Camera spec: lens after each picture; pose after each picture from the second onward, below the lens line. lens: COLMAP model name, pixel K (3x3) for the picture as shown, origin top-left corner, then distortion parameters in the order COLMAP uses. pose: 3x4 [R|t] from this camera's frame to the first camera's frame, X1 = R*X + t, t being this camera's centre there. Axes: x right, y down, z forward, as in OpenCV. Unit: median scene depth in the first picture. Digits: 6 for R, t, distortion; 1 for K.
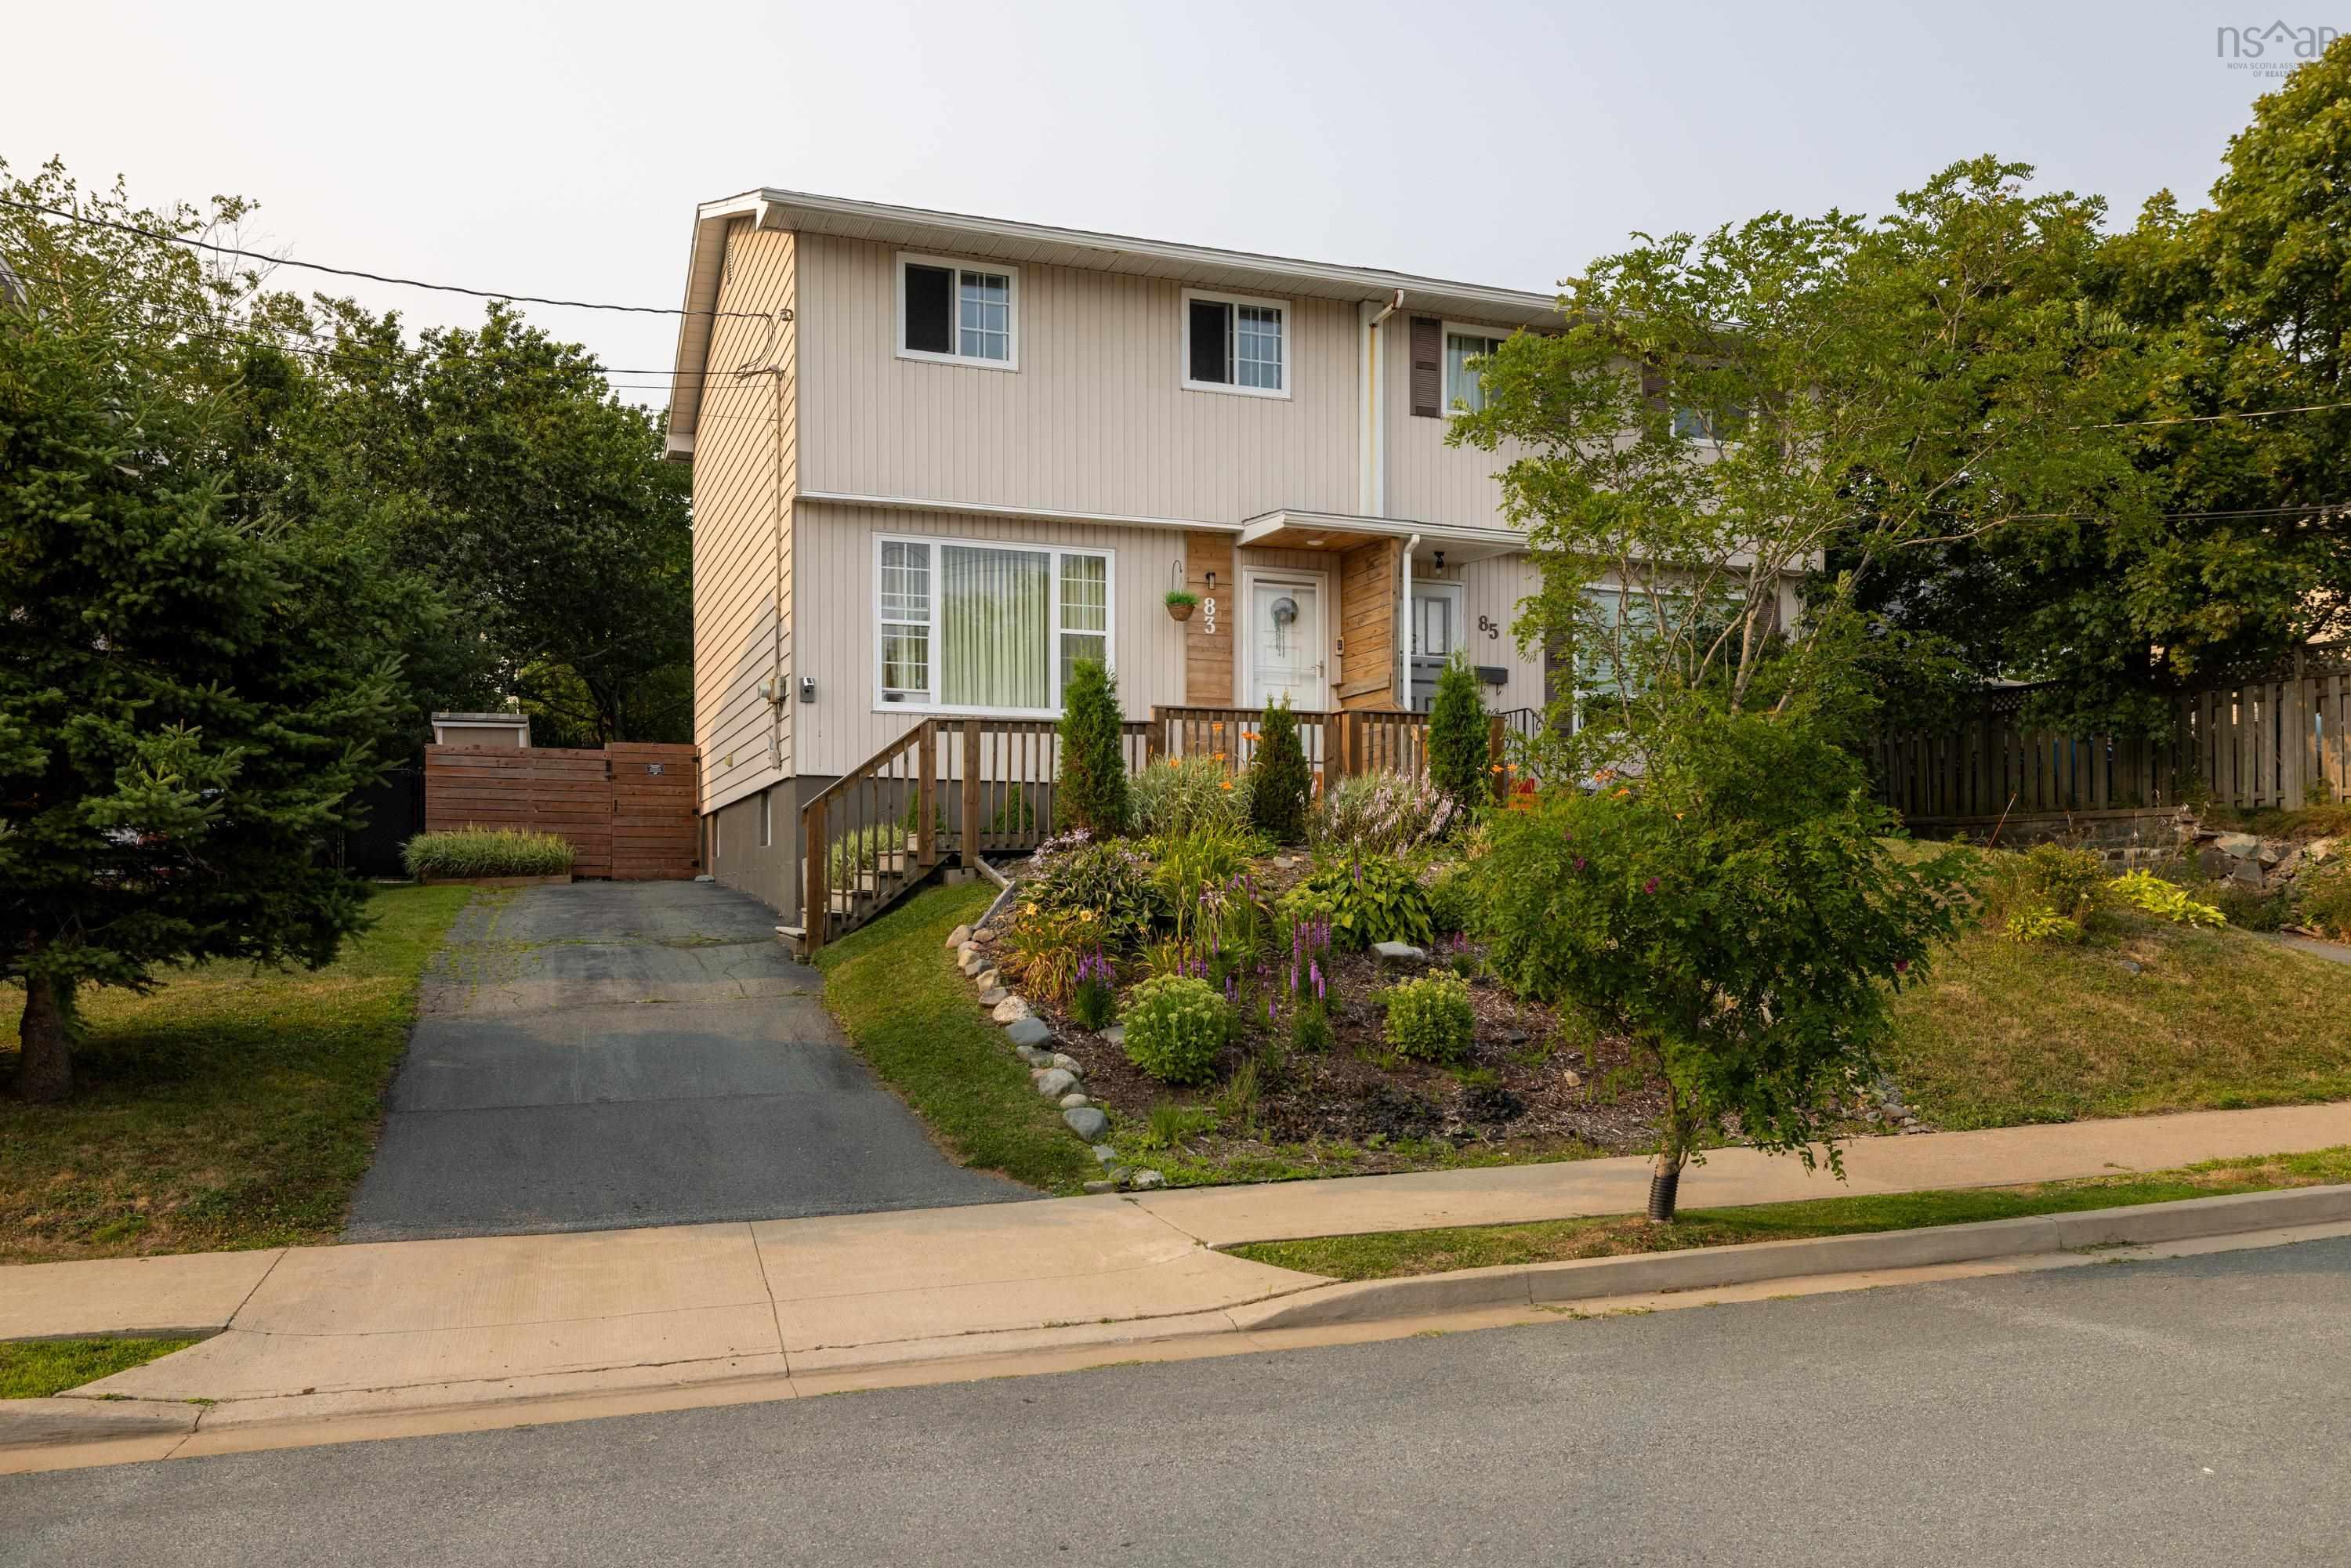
lens RADIAL K [[1876.2, 0, 1204.4], [0, 1876.2, 939.3], [0, 0, 1]] dist [0.002669, 0.009597]
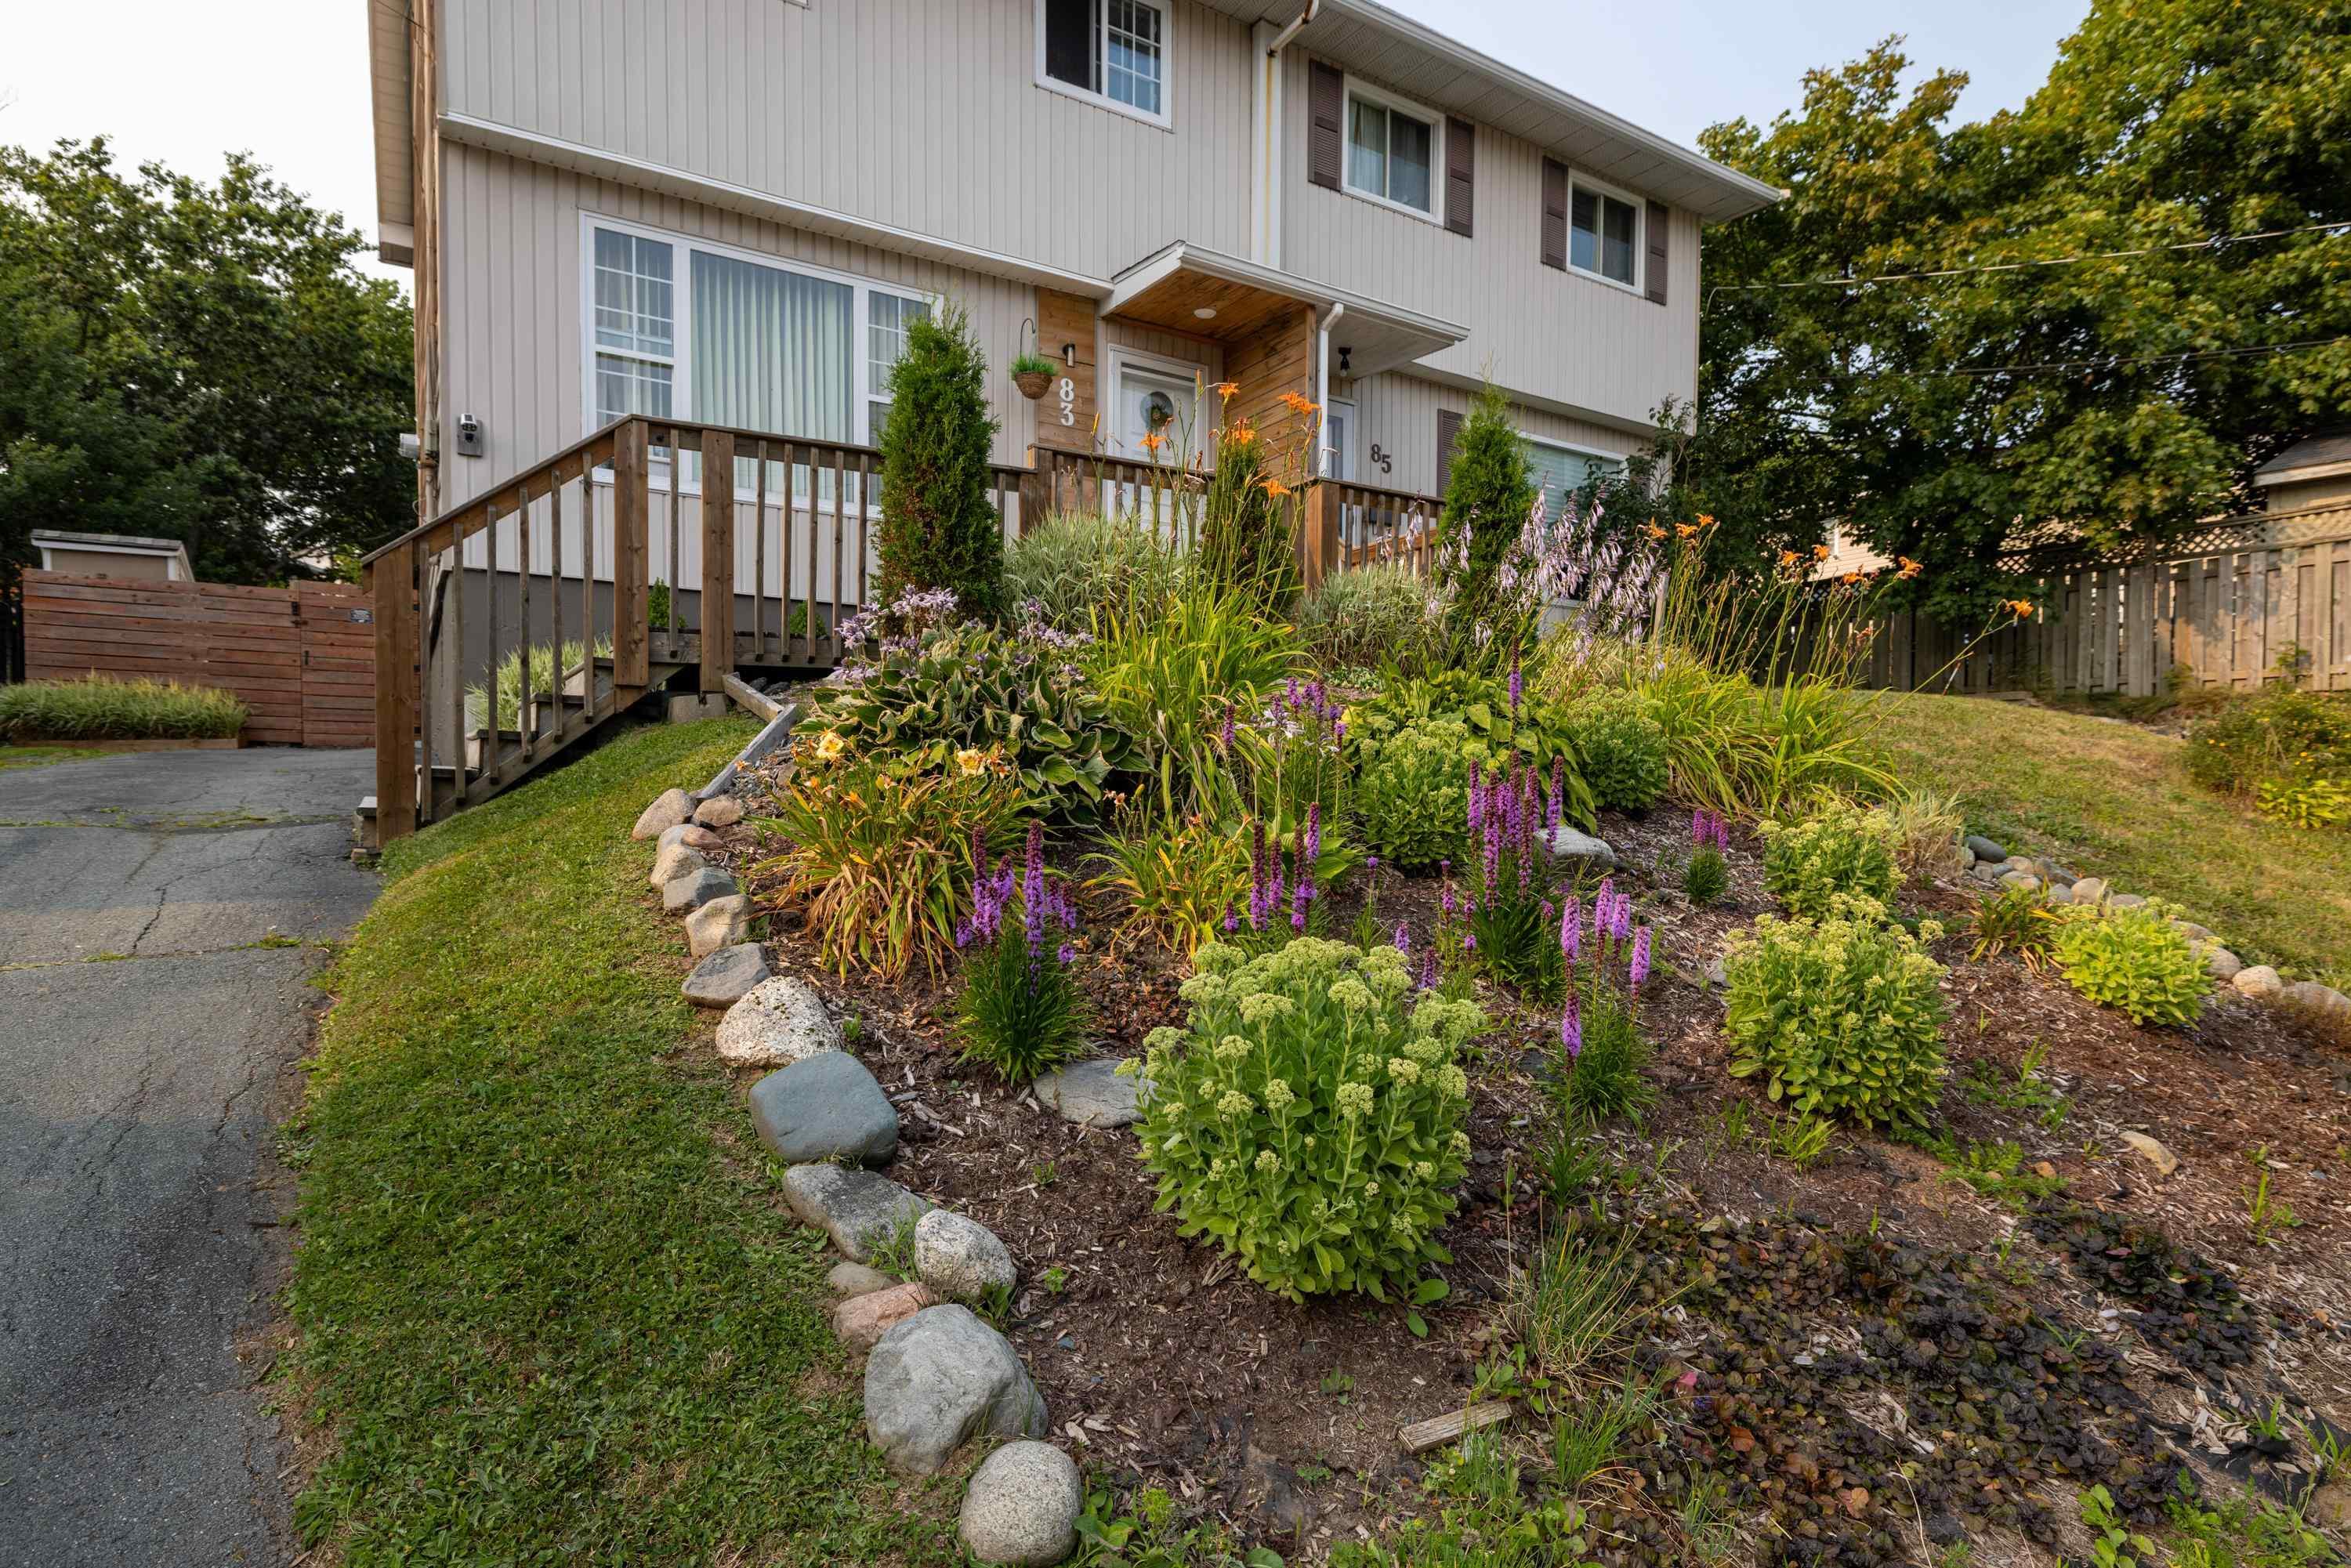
lens RADIAL K [[1241.3, 0, 1194.8], [0, 1241.3, 850.5], [0, 0, 1]] dist [-0.000492, 0.000344]
pose [[0.980841, -0.000752, 0.194806, -0.053714], [-0.003721, 0.999738, 0.022598, 0.000082], [-0.194772, -0.022890, 0.980581, 0.576376]]
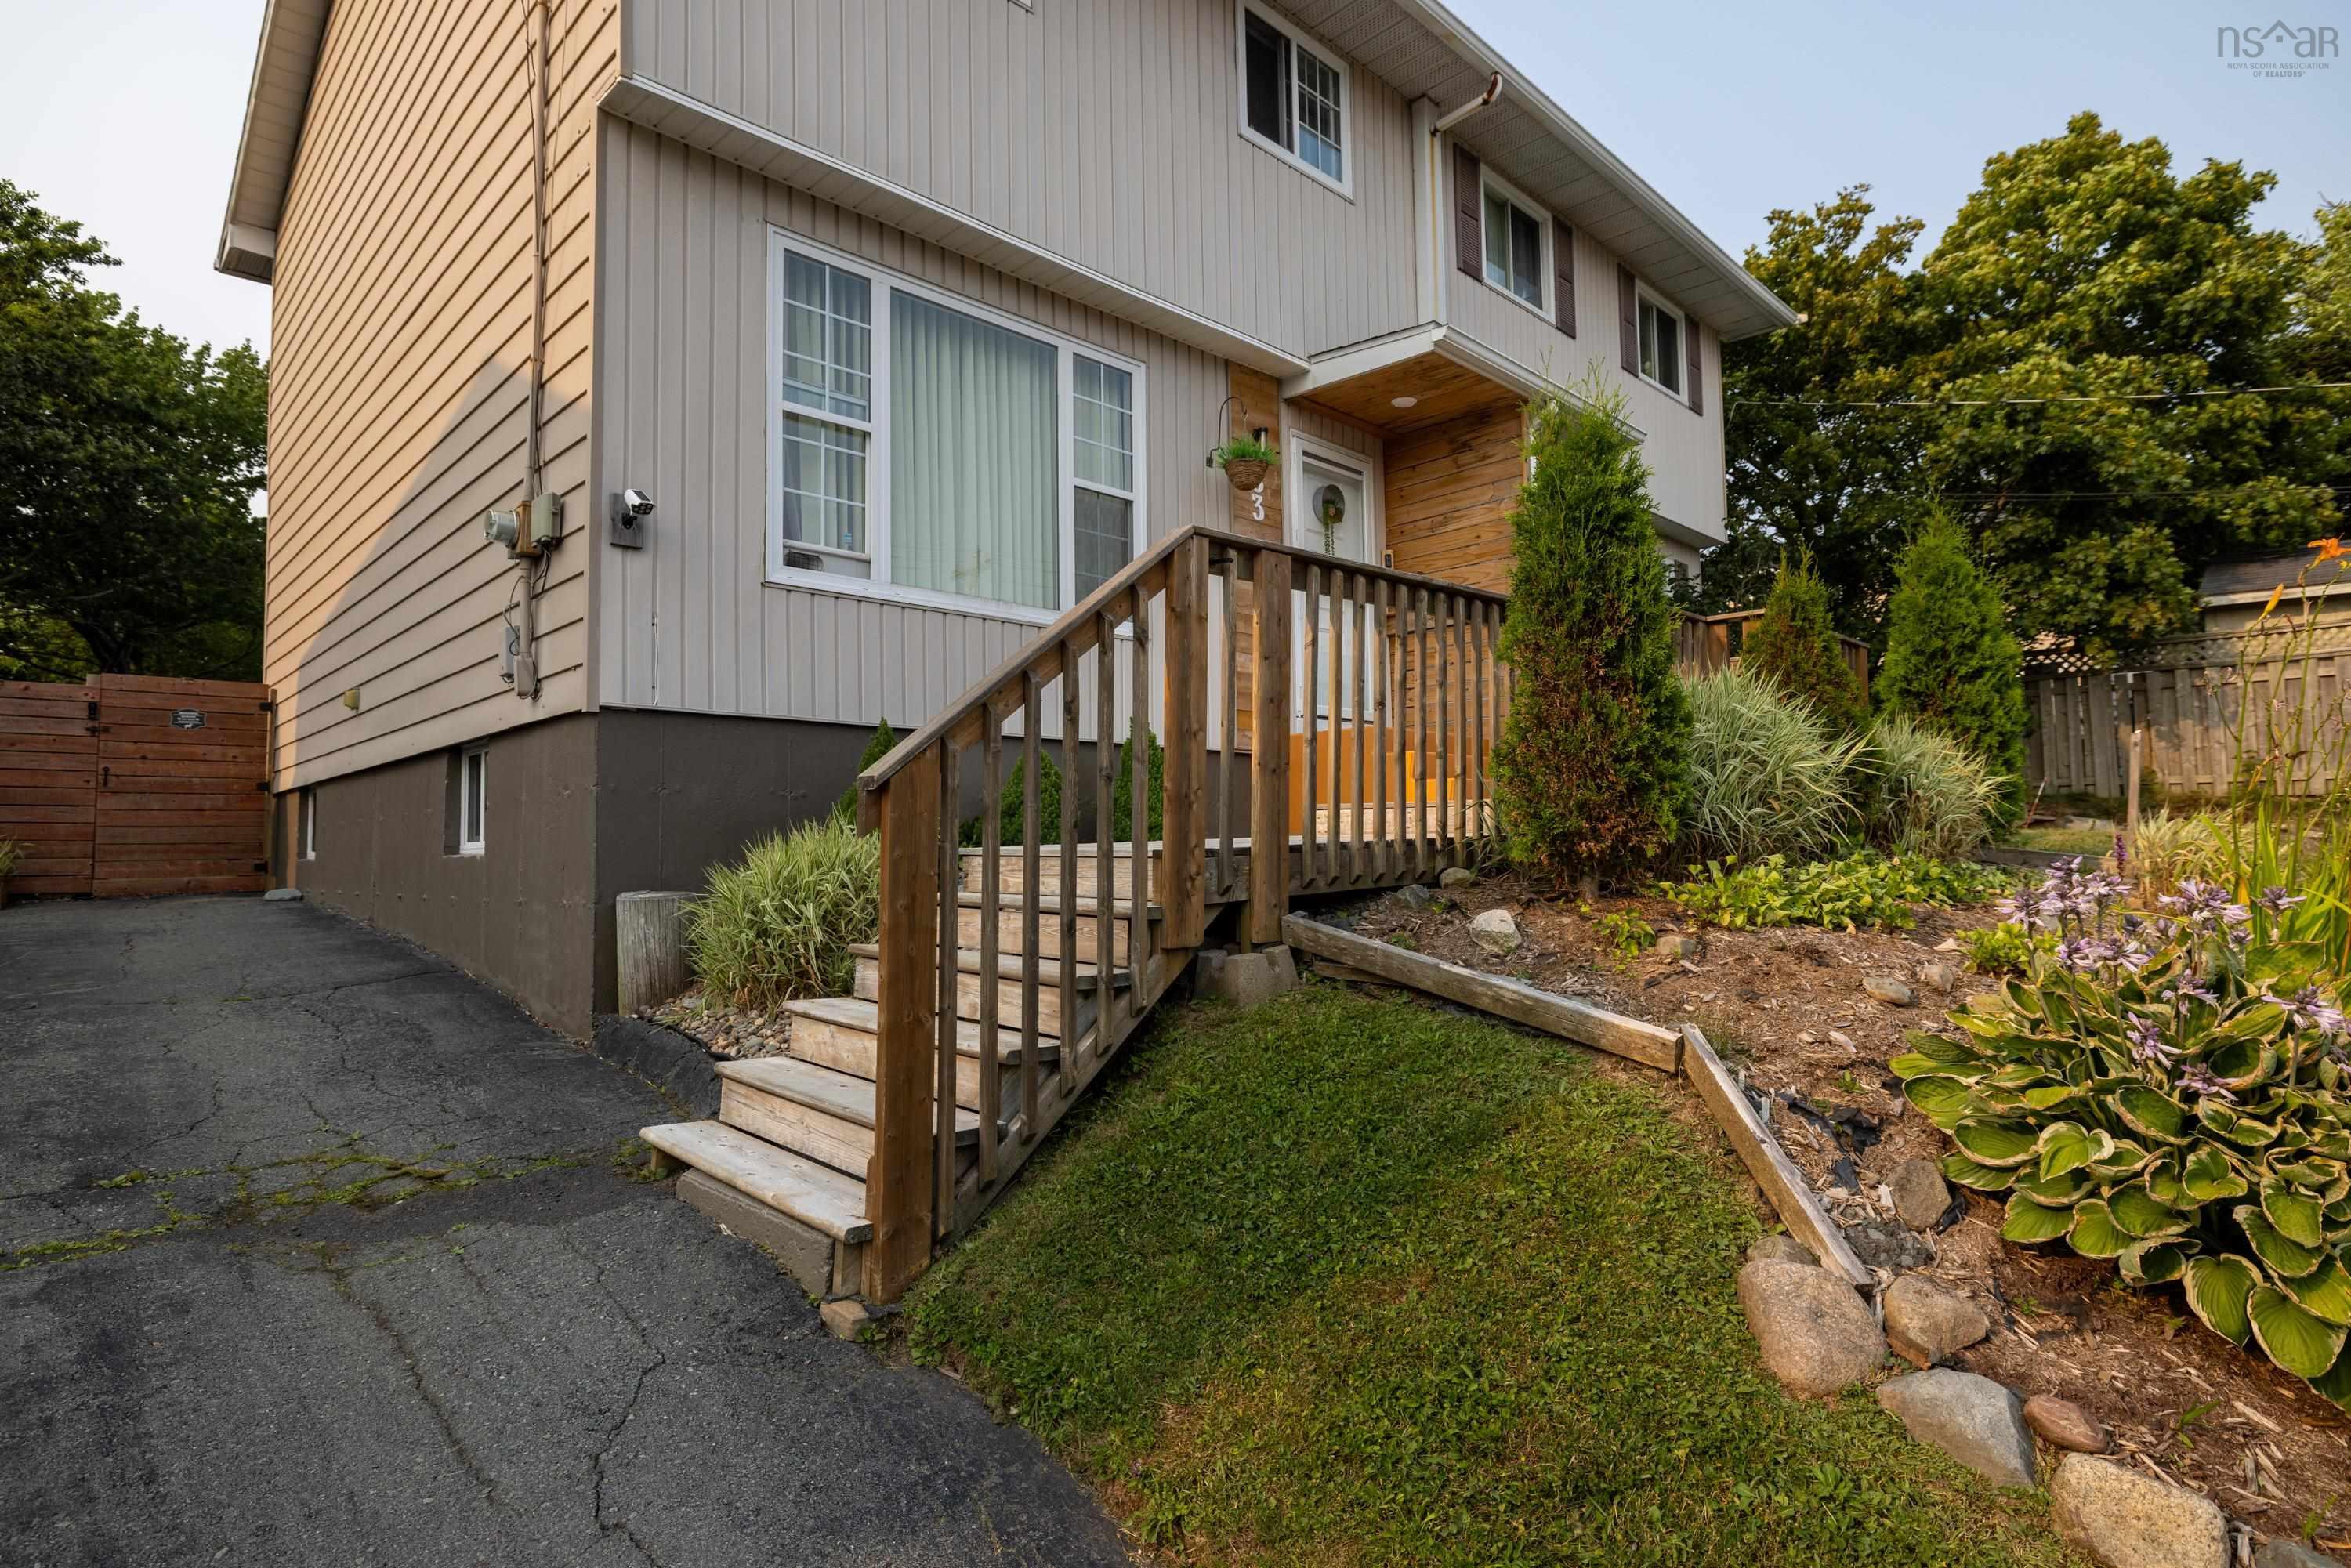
lens RADIAL K [[1210.0, 0, 1175.5], [0, 1210.0, 784.0], [0, 0, 1]] dist [-0.003824, -0.000430]
pose [[0.916772, 0.008382, 0.399324, -0.226524], [0.021024, 0.997381, -0.069201, -0.051373], [-0.398858, 0.071837, 0.914195, 0.752586]]
